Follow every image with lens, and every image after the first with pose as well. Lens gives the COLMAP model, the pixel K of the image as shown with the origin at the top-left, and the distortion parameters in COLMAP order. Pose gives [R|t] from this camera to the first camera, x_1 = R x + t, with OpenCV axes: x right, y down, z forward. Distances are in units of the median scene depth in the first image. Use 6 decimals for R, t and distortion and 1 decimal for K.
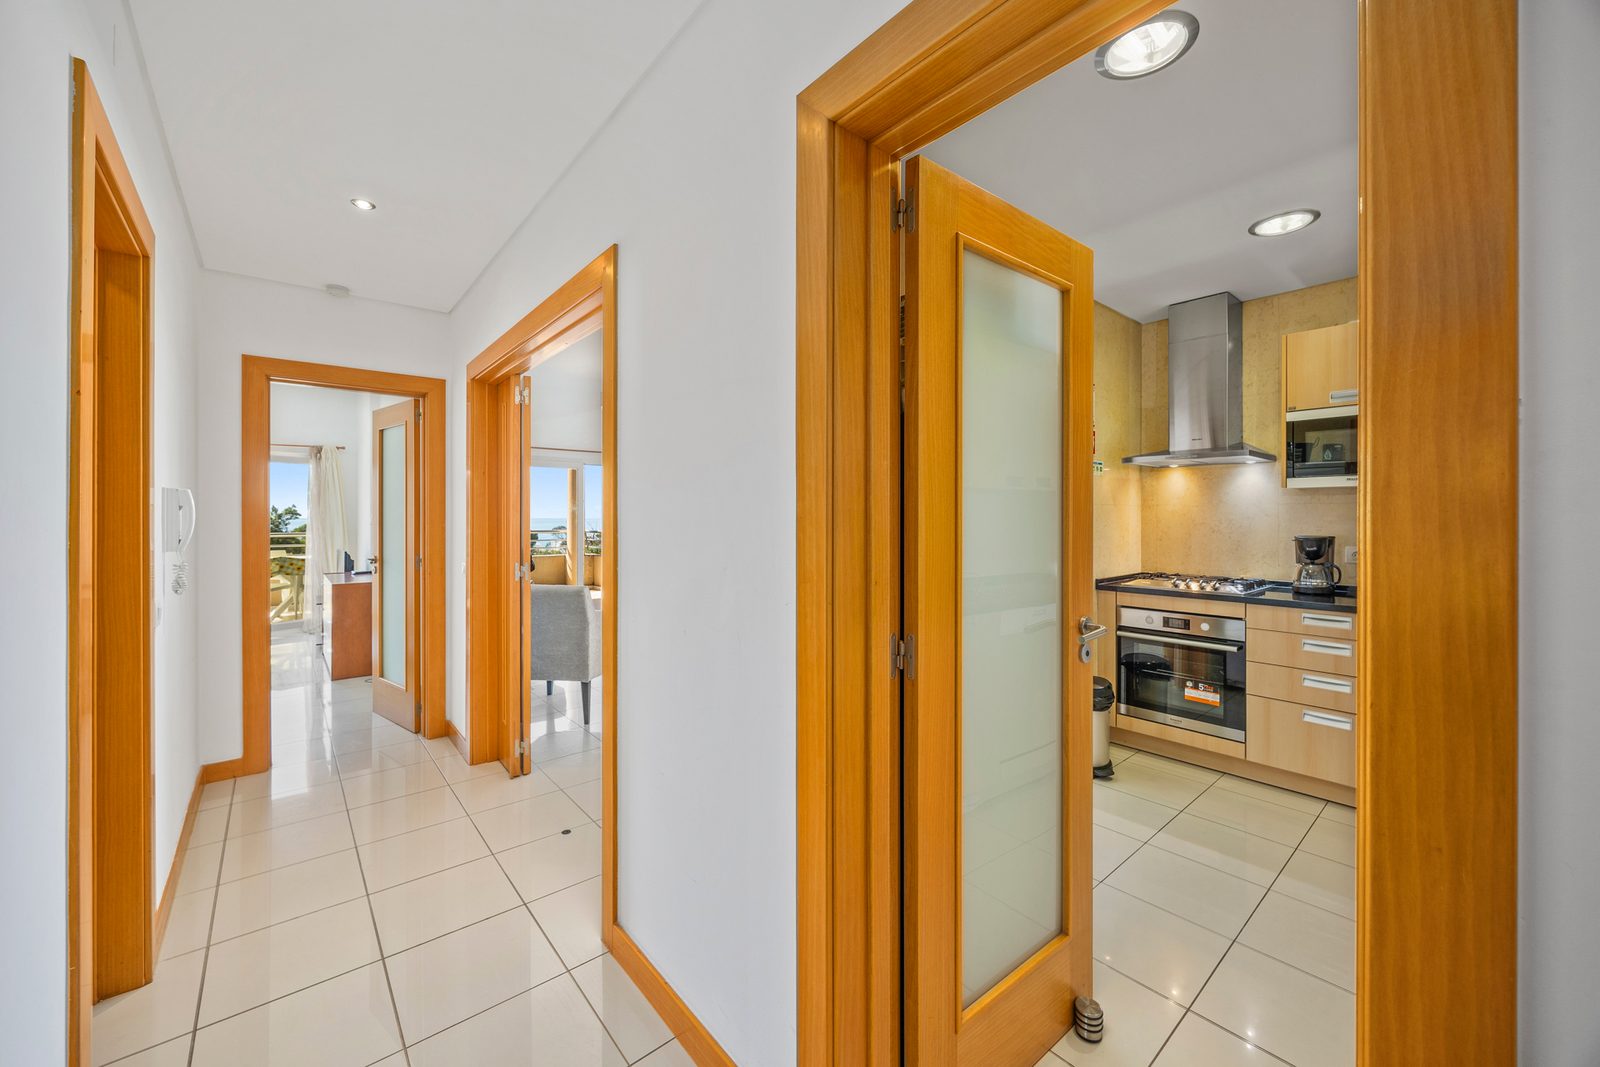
lens RADIAL K [[611.5, 0, 798.2], [0, 611.5, 516.4], [0, 0, 1]] dist [-0.002716, -0.000307]
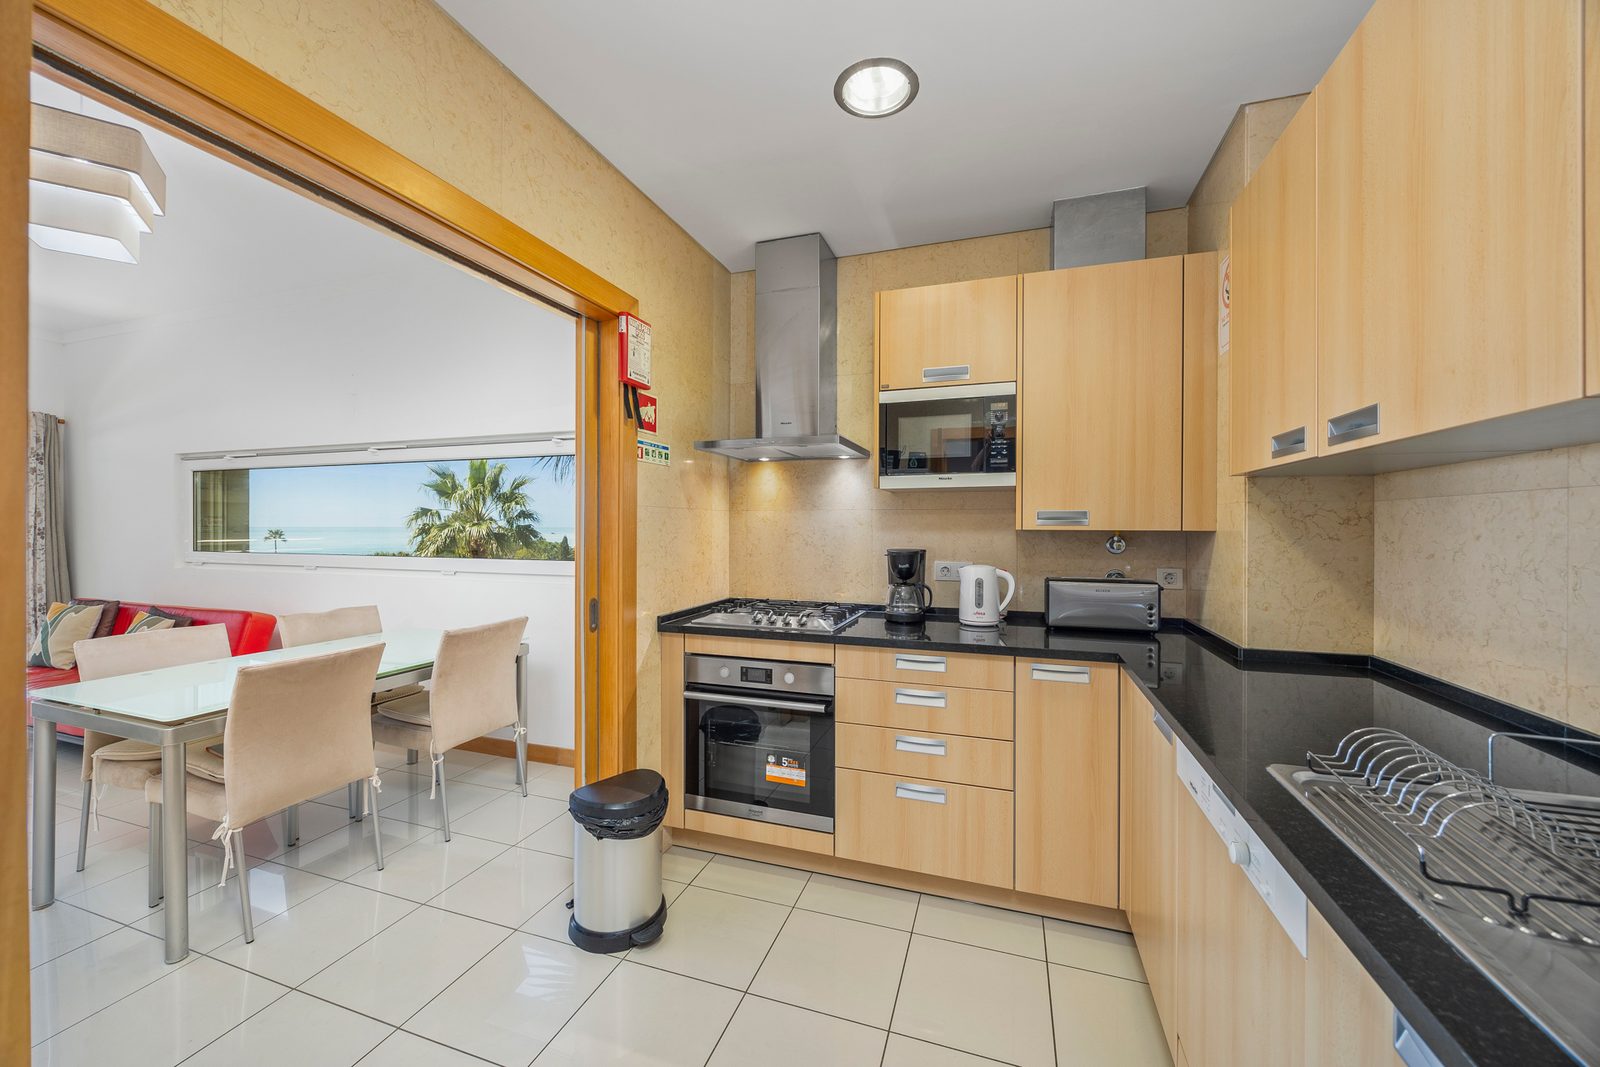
lens RADIAL K [[611.5, 0, 800.2], [0, 611.5, 530.6], [0, 0, 1]] dist [-0.002716, -0.000307]
pose [[0.855531, -0.004534, 0.517732, 0.301309], [-0.001688, 0.999932, 0.011546, -0.002047], [-0.517749, -0.010752, 0.855465, 0.374004]]
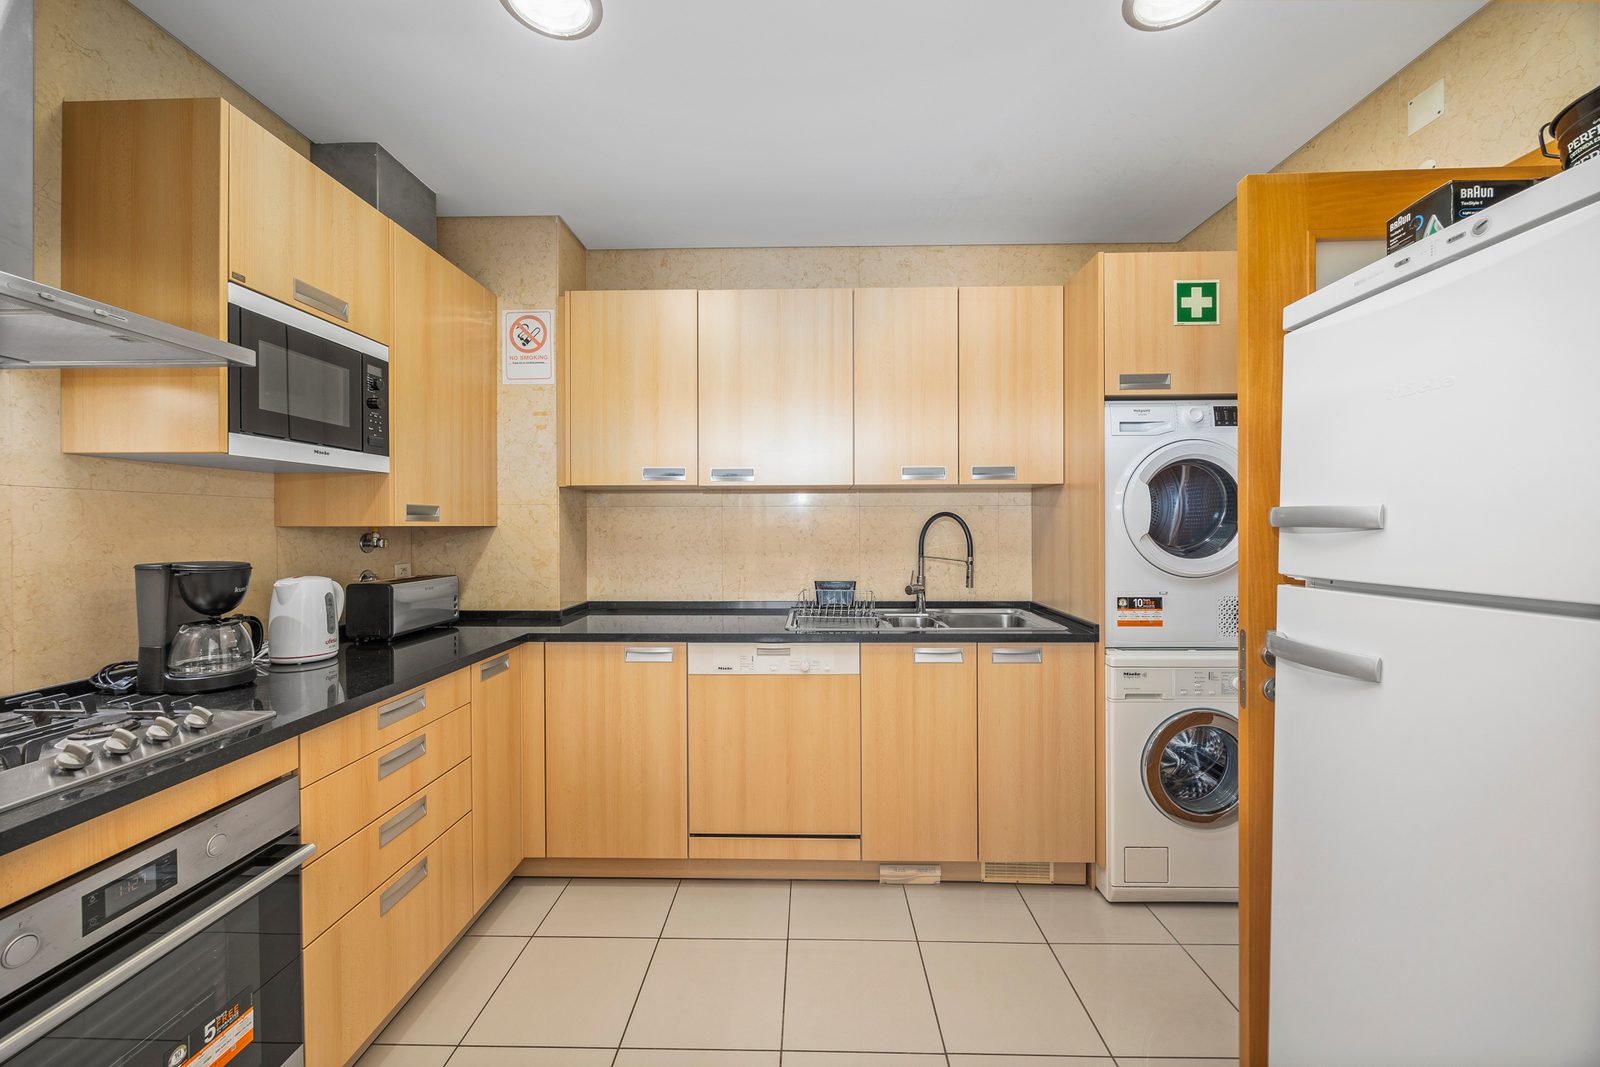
lens RADIAL K [[611.5, 0, 802.0], [0, 611.5, 526.2], [0, 0, 1]] dist [-0.002716, -0.000307]
pose [[-0.752938, -0.000567, 0.658091, 0.199148], [0.000021, 1.000000, 0.000885, 0.004444], [-0.658091, 0.000680, -0.752938, 1.030818]]
